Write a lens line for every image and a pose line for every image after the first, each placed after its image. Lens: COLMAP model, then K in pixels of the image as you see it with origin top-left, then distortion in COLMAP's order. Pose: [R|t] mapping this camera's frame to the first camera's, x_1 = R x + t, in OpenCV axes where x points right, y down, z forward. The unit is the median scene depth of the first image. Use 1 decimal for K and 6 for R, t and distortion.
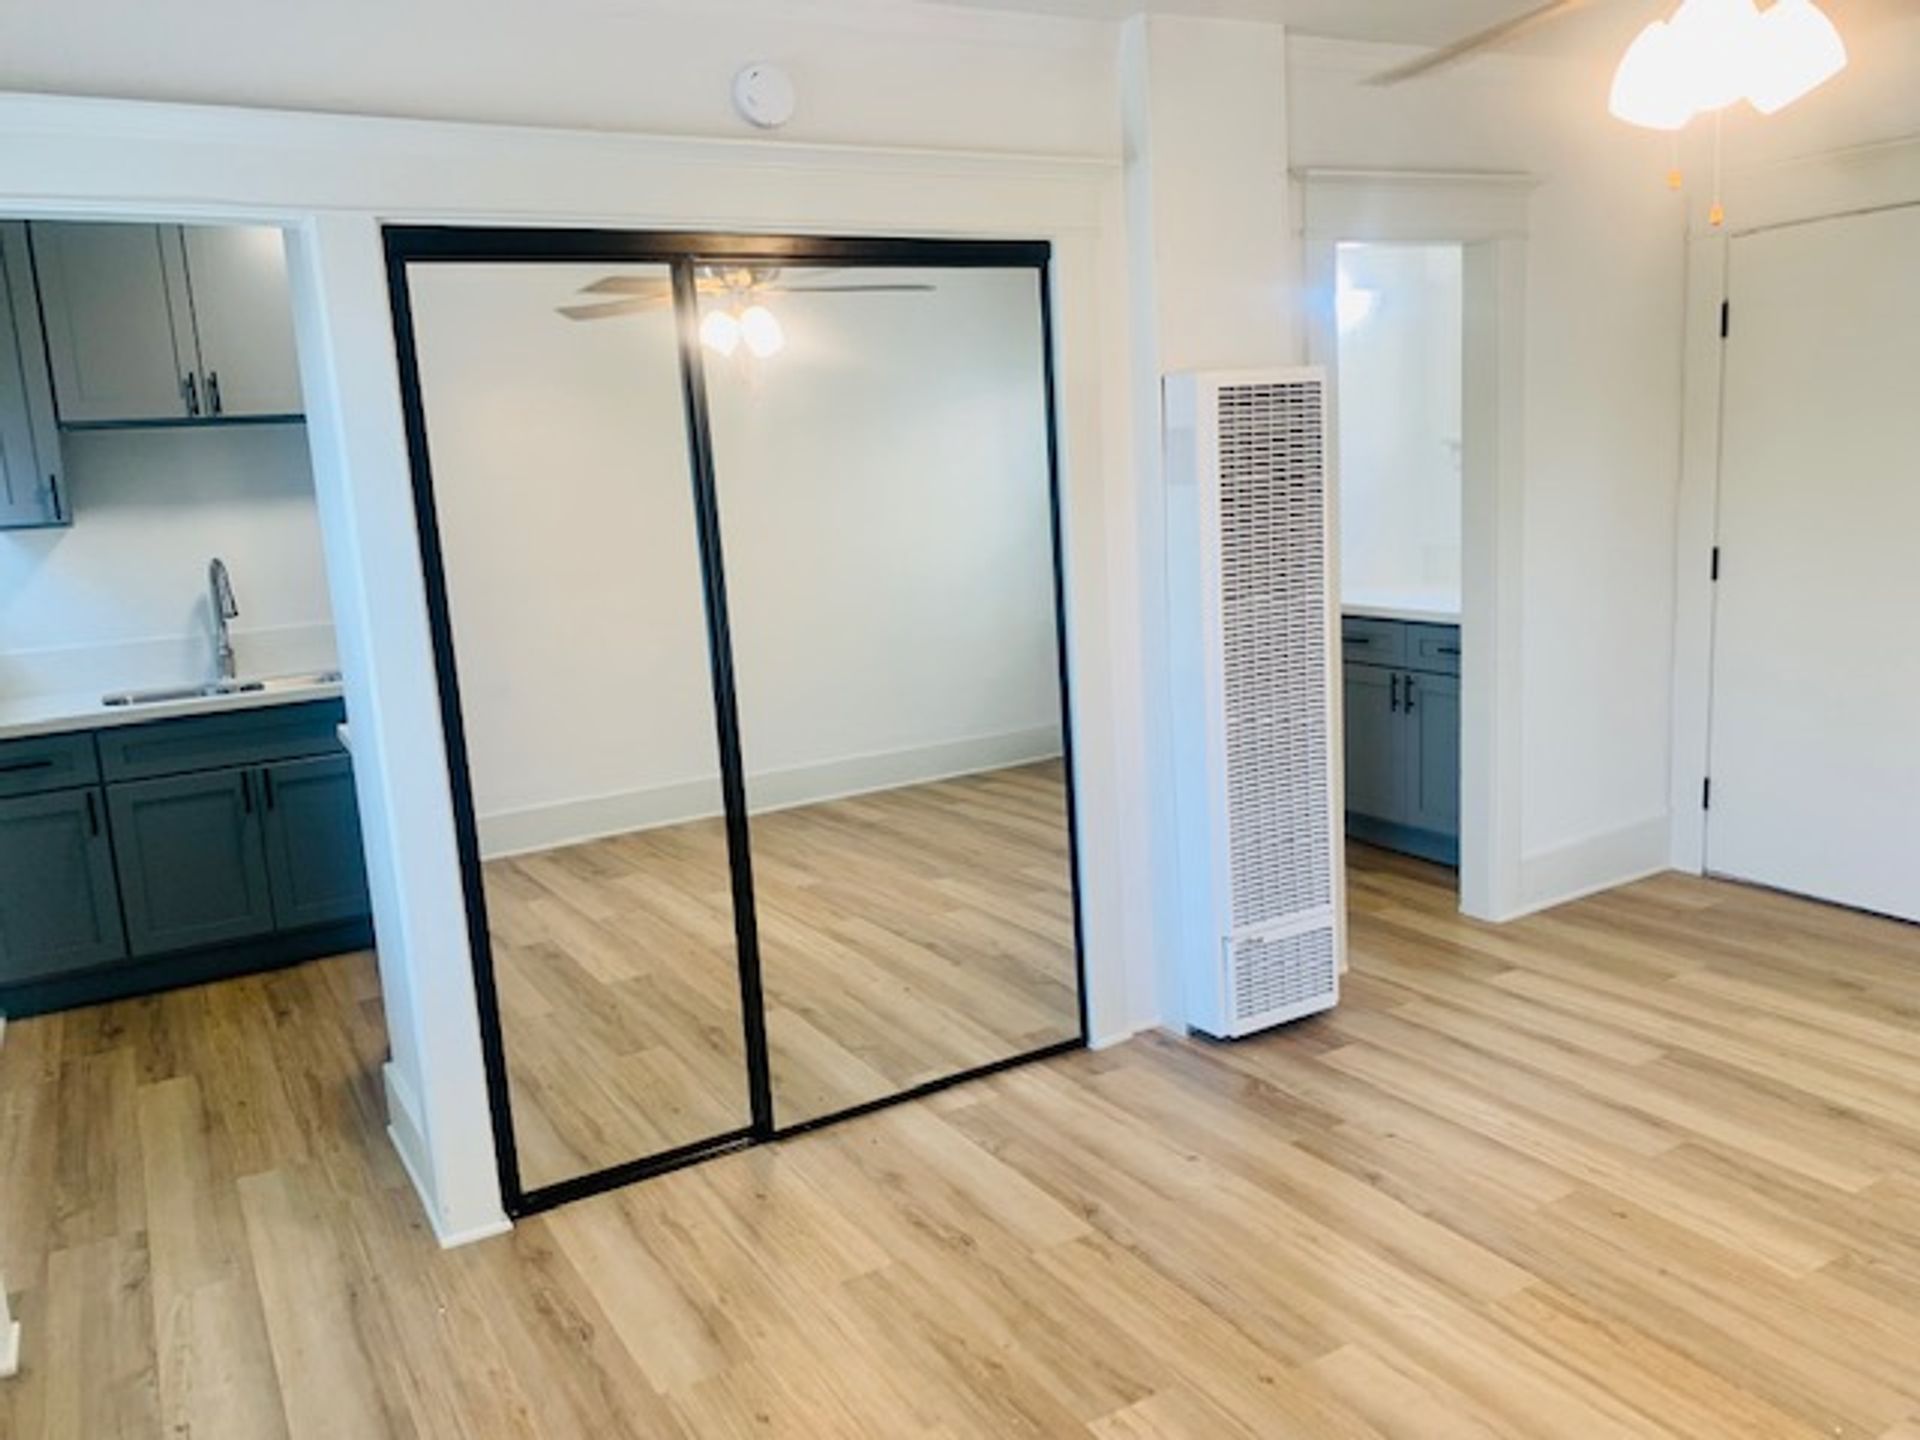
lens RADIAL K [[1477.0, 0, 960.0], [0, 1477.0, 720.0], [0, 0, 1]] dist [0.013190, 0.000981]
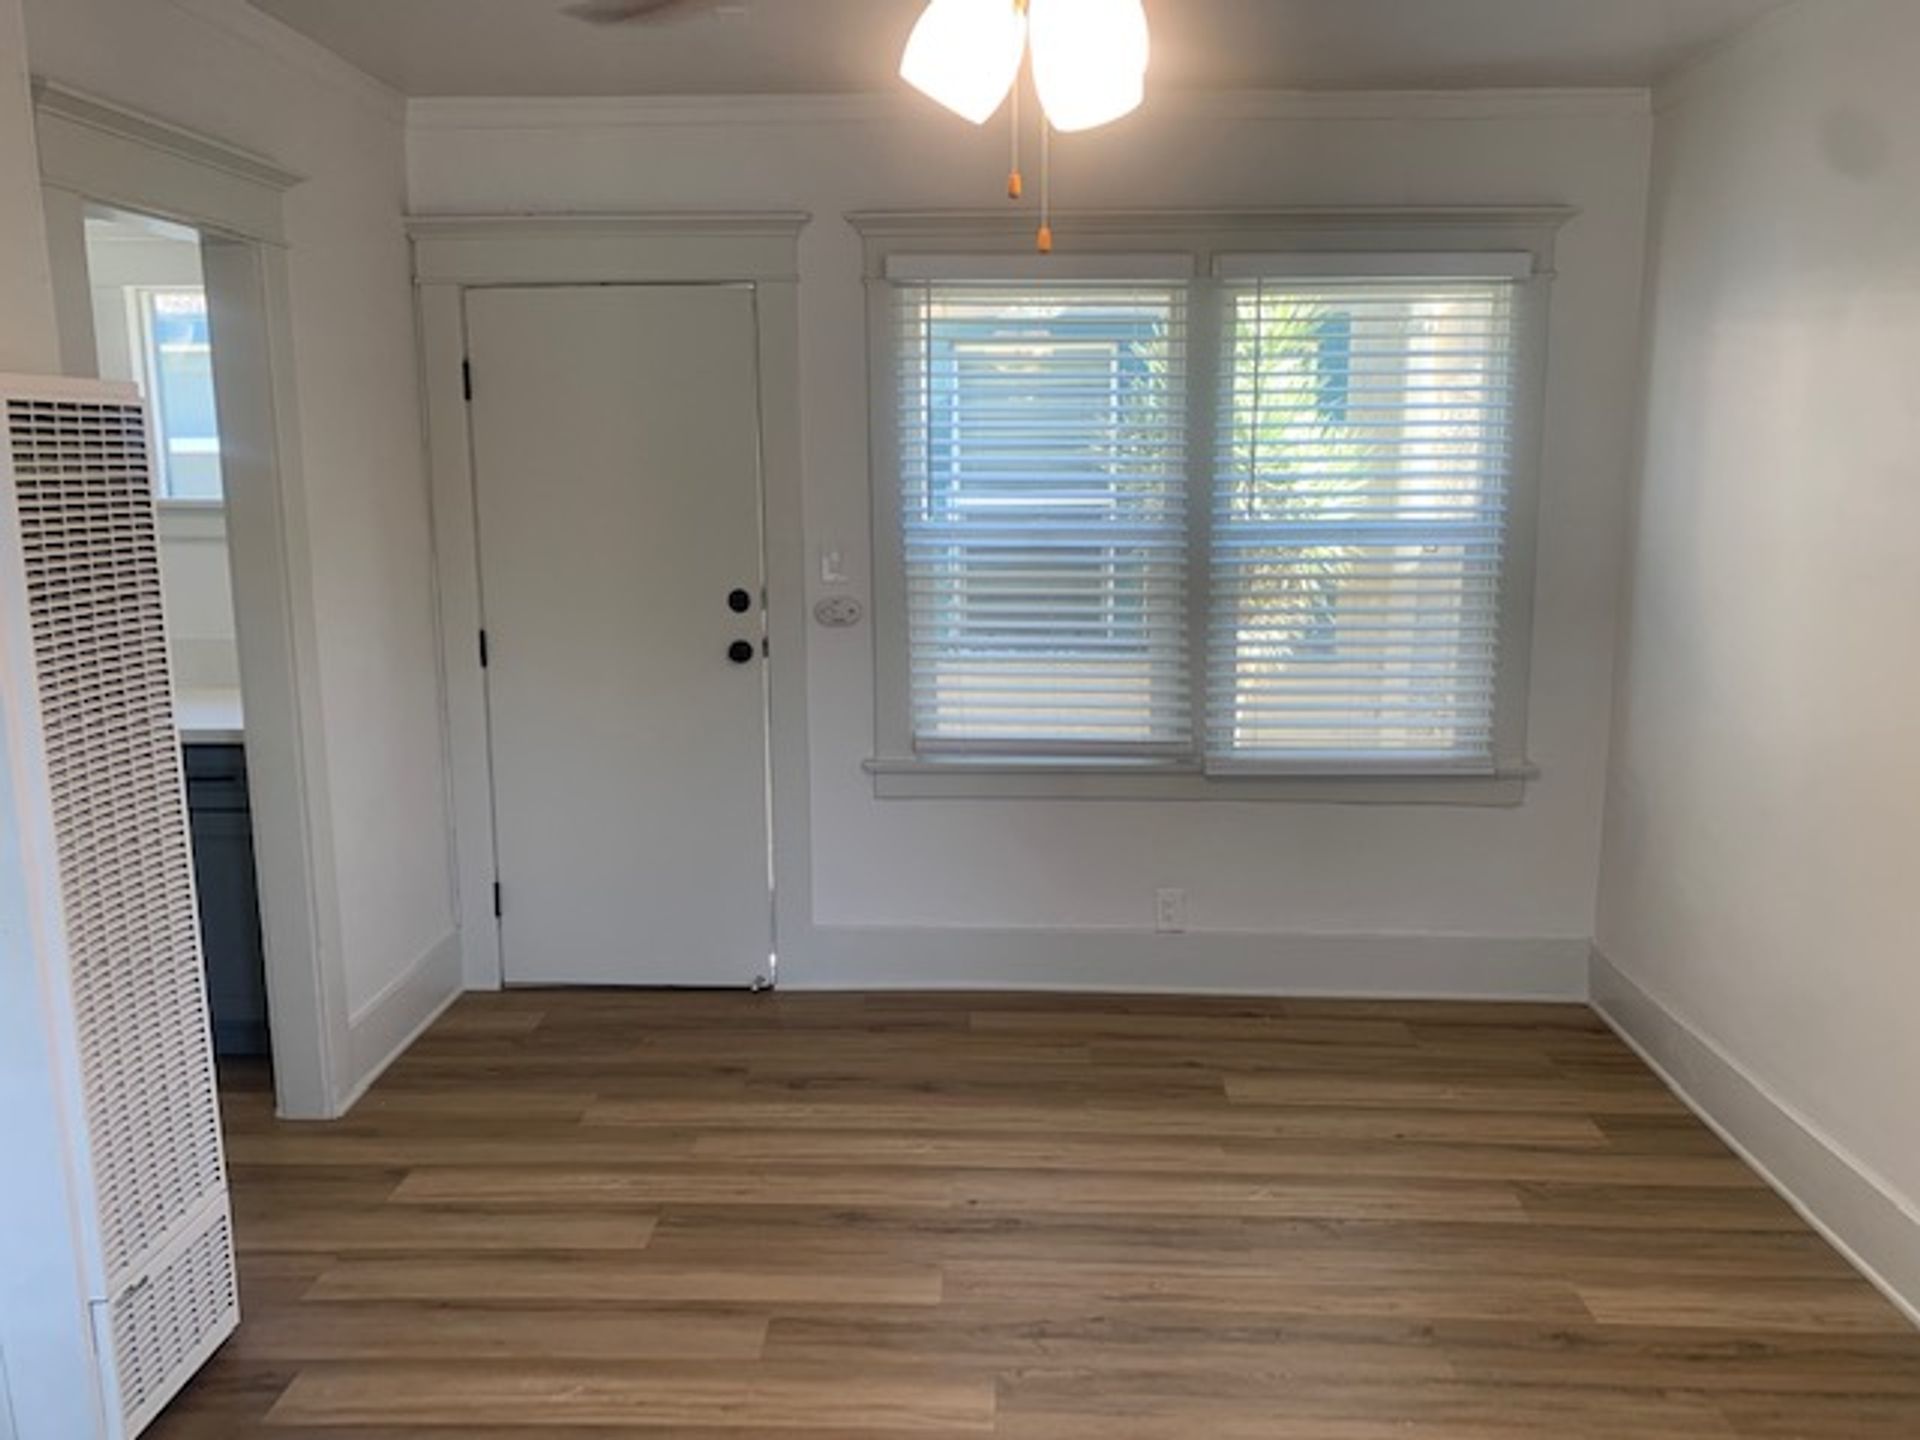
lens RADIAL K [[1477.0, 0, 960.0], [0, 1477.0, 720.0], [0, 0, 1]] dist [0.013190, 0.000981]
pose [[0.531290, -0.092482, 0.842127, -0.129062], [0.130082, 0.991142, 0.026779, -0.062347], [-0.837144, 0.095318, 0.538614, 0.357825]]
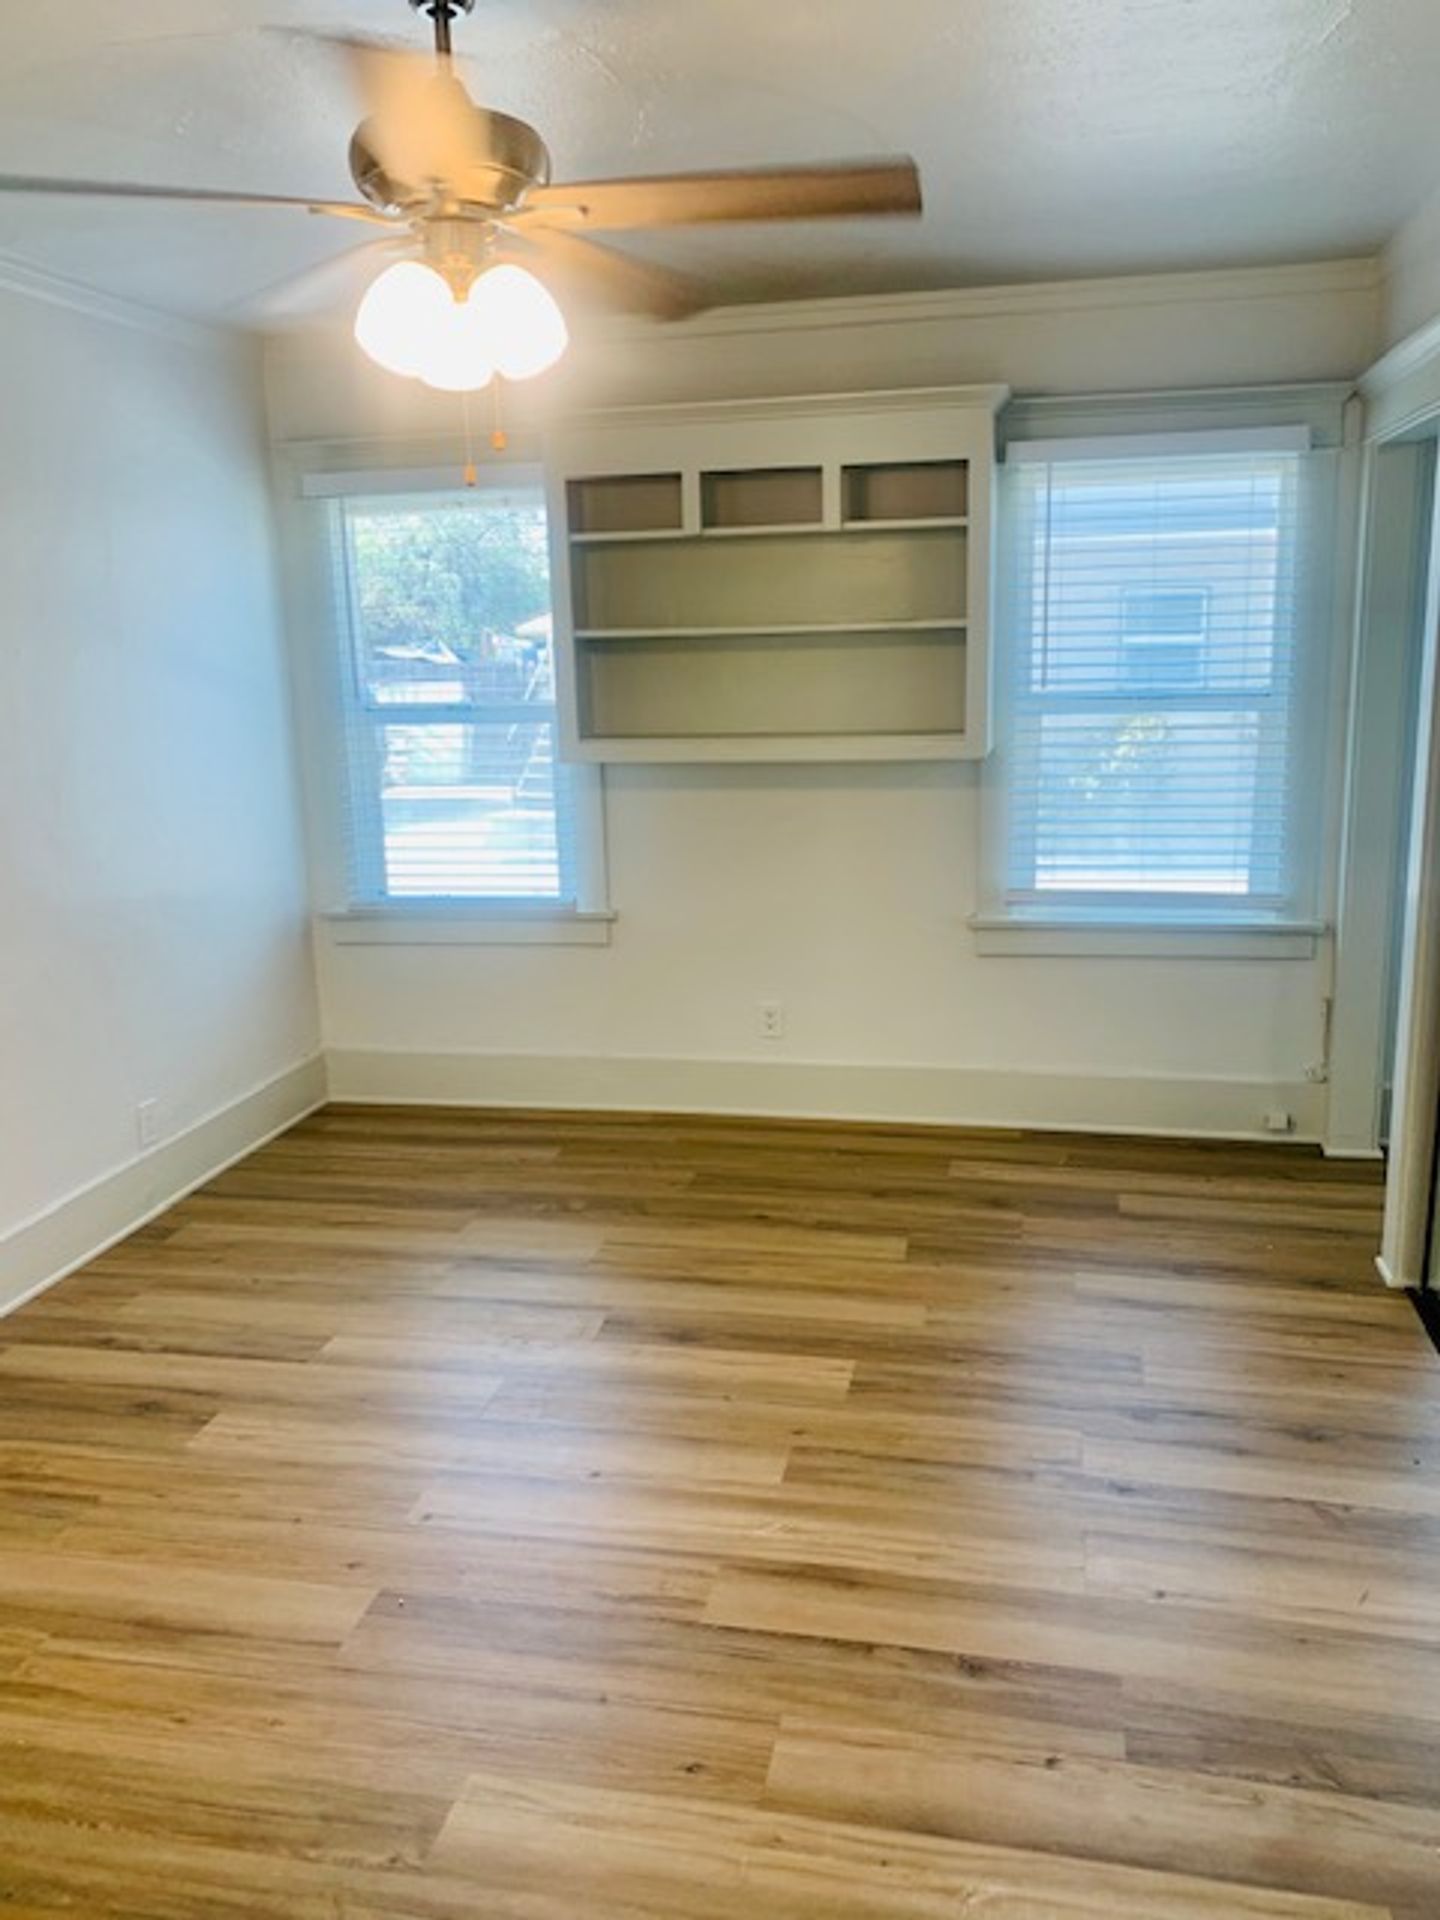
lens RADIAL K [[1477.0, 0, 720.0], [0, 1477.0, 960.0], [0, 0, 1]] dist [0.013190, 0.000981]
pose [[-0.679883, 0.229200, -0.696582, 0.672512], [-0.068630, 0.925845, 0.371620, -0.240303], [0.730102, 0.300465, -0.613736, 1.055534]]
